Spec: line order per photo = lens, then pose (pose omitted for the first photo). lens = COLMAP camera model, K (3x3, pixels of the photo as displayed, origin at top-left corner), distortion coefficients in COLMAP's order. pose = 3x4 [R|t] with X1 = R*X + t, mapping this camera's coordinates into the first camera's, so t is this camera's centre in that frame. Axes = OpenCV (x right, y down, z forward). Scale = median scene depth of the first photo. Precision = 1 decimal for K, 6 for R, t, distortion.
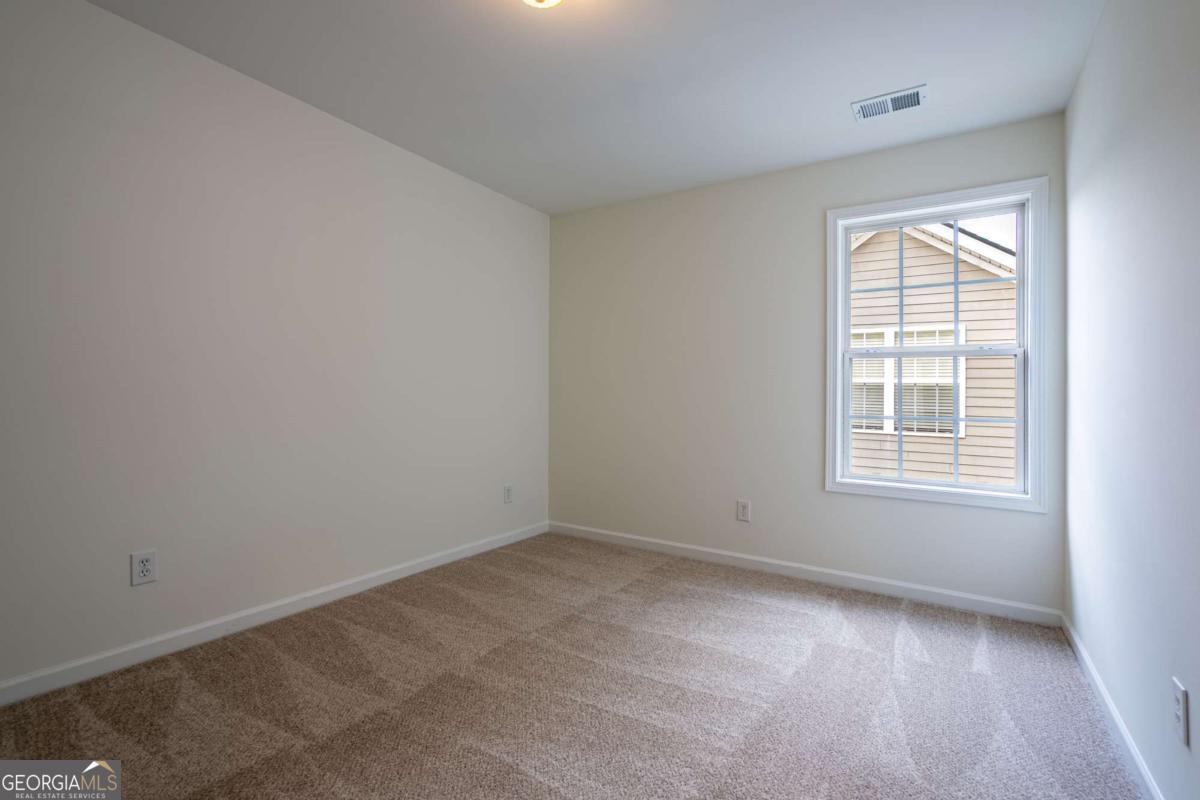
lens RADIAL K [[544.2, 0, 601.9], [0, 544.2, 381.3], [0, 0, 1]] dist [0.017651, 0.000125]
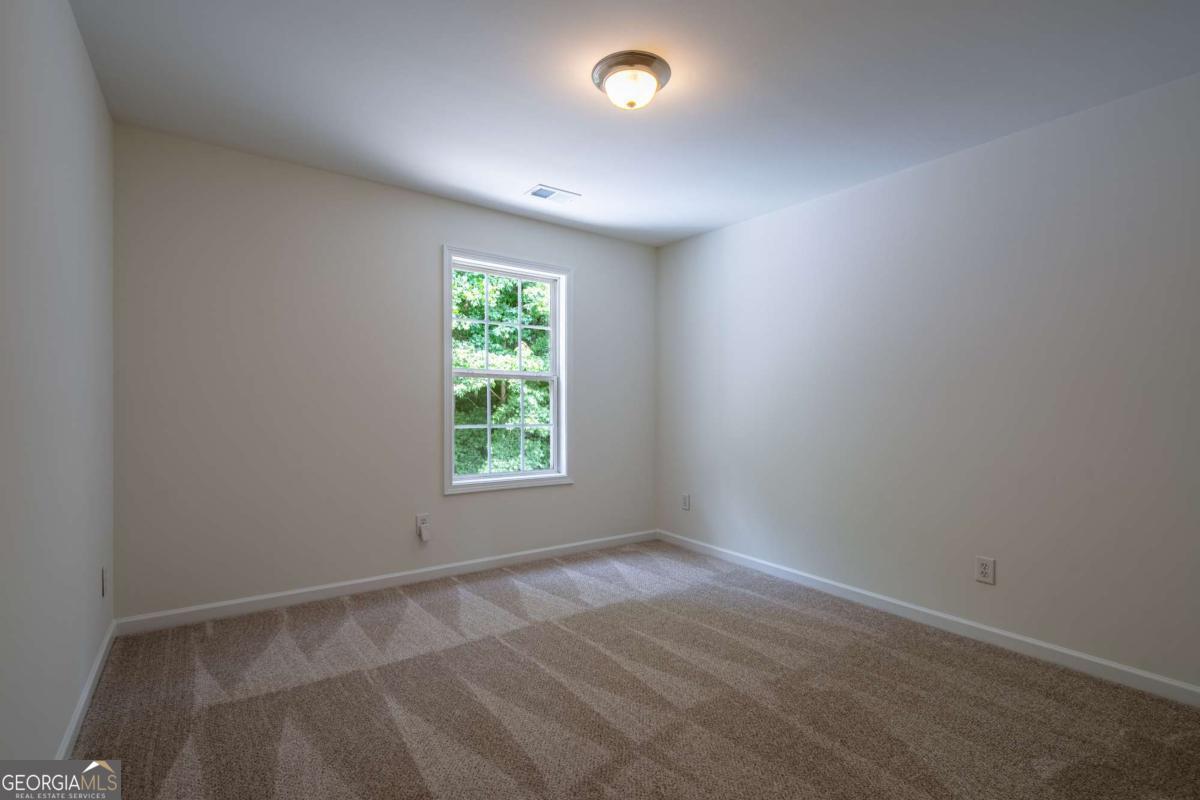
lens RADIAL K [[542.9, 0, 597.7], [0, 542.9, 393.8], [0, 0, 1]] dist [0.012228, -0.000014]
pose [[0.365577, 0.013026, 0.930690, -0.604402], [-0.020363, 0.999775, -0.005994, -0.007547], [-0.930558, -0.016760, 0.365760, 0.349913]]
